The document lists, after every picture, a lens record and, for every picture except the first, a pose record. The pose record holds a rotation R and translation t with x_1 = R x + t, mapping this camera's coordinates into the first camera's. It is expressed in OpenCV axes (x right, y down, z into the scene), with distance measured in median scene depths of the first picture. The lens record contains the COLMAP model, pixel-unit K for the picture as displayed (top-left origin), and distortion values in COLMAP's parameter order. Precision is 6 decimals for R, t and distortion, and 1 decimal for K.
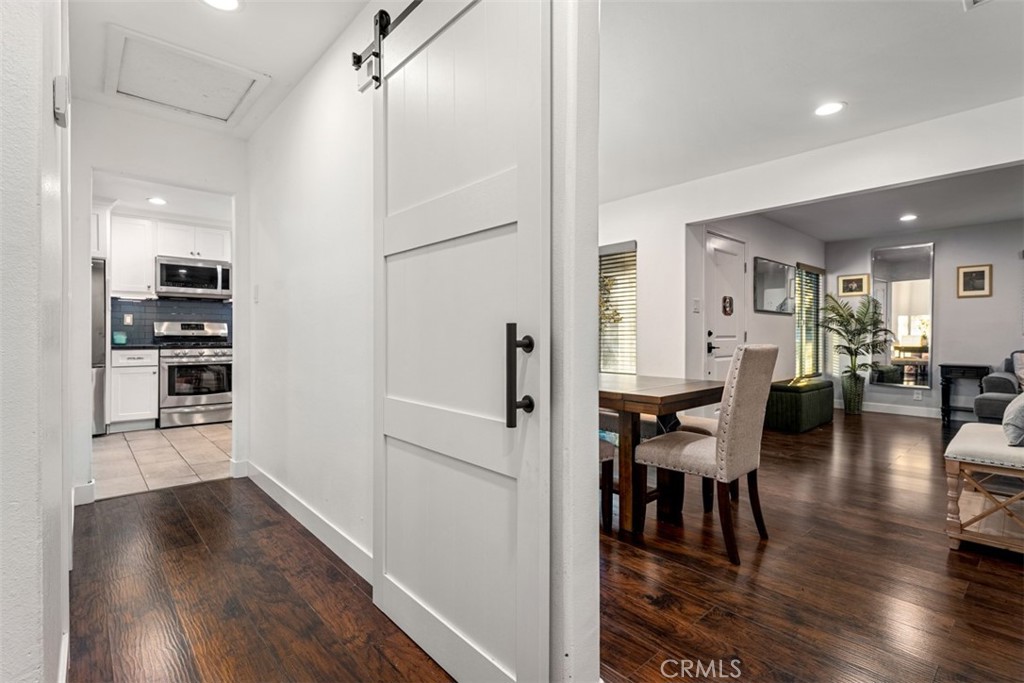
lens RADIAL K [[481.0, 0, 514.3], [0, 481.0, 334.7], [0, 0, 1]] dist [-0.002614, -0.001233]
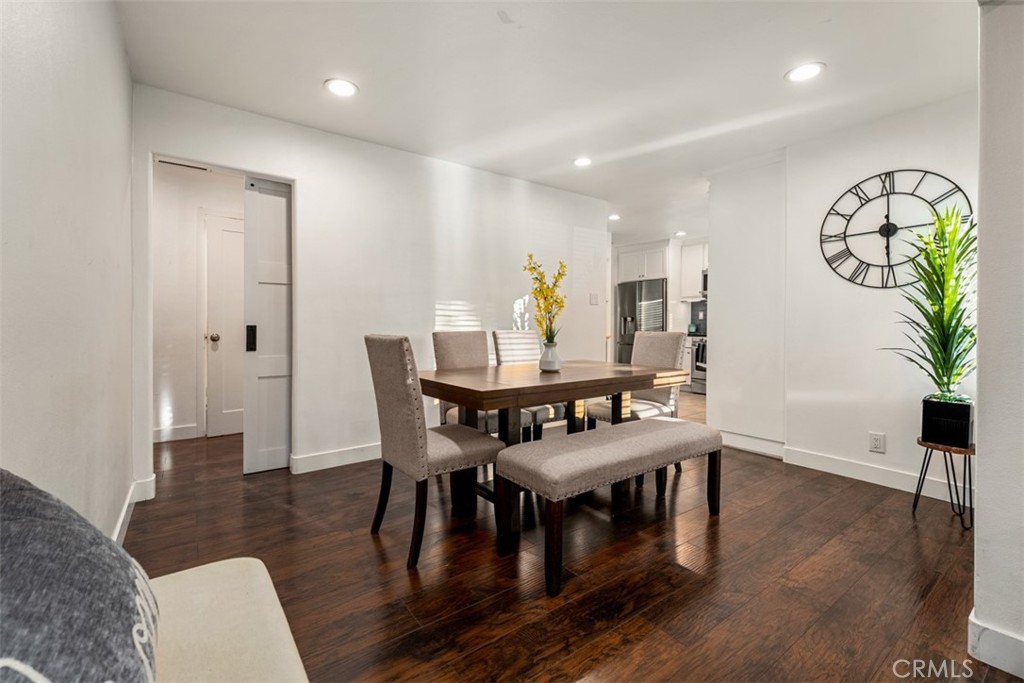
lens RADIAL K [[445.4, 0, 498.2], [0, 445.4, 327.7], [0, 0, 1]] dist [-0.005098, -0.000083]
pose [[-0.123732, 0.004972, -0.992303, 0.582058], [-0.006600, 0.999961, 0.005833, 0.001333], [0.992294, 0.007271, -0.123694, 0.570487]]
